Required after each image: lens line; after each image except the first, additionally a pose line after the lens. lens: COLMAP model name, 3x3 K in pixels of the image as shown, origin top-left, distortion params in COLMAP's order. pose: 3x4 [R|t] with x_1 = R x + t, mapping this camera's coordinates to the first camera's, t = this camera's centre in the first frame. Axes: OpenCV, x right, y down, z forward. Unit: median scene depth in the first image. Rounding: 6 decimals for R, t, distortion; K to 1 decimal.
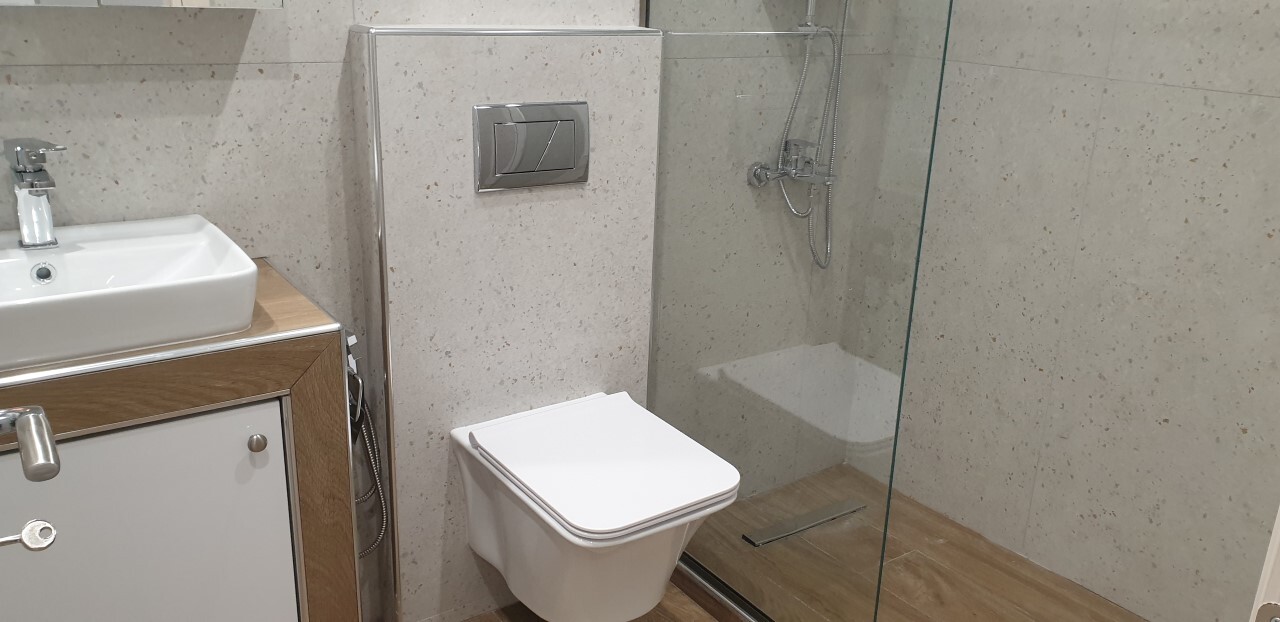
lens RADIAL K [[984.6, 0, 640.9], [0, 984.6, 366.0], [0, 0, 1]] dist [-0.094128, 0.126813]
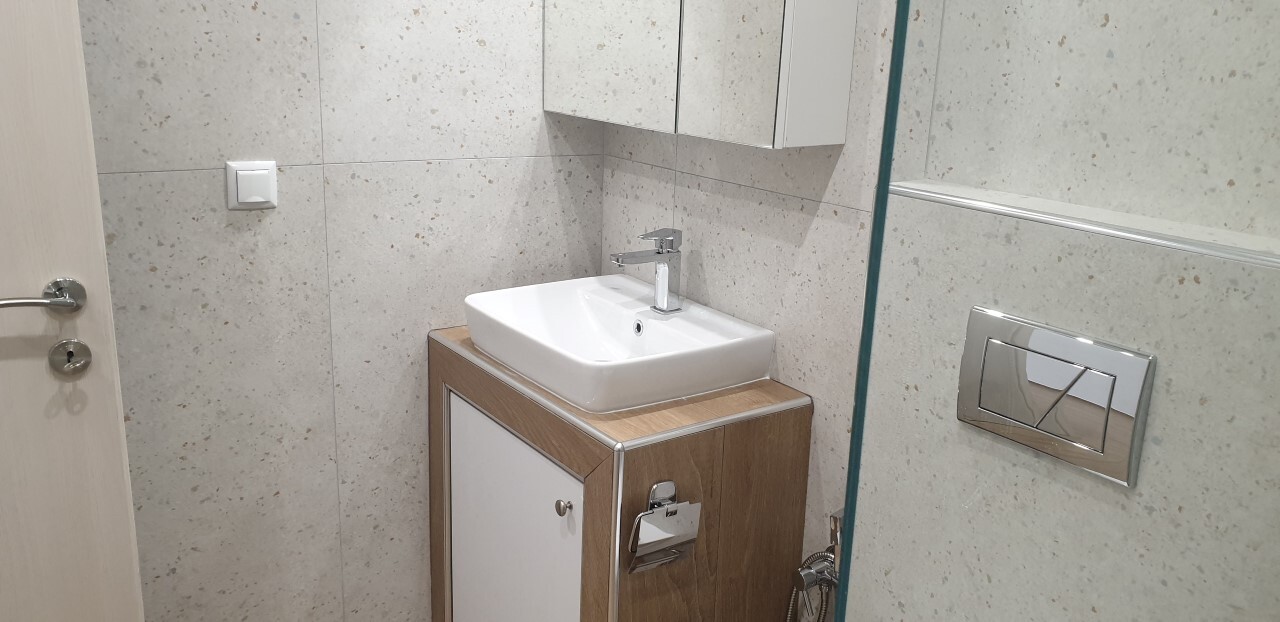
lens RADIAL K [[994.5, 0, 640.0], [0, 994.5, 311.0], [0, 0, 1]] dist [0.217842, -0.507167]
pose [[0.028017, 0.227092, -0.973470, 0.556871], [-0.404325, 0.893207, 0.196732, -0.316965], [0.914186, 0.388087, 0.116844, 0.706576]]
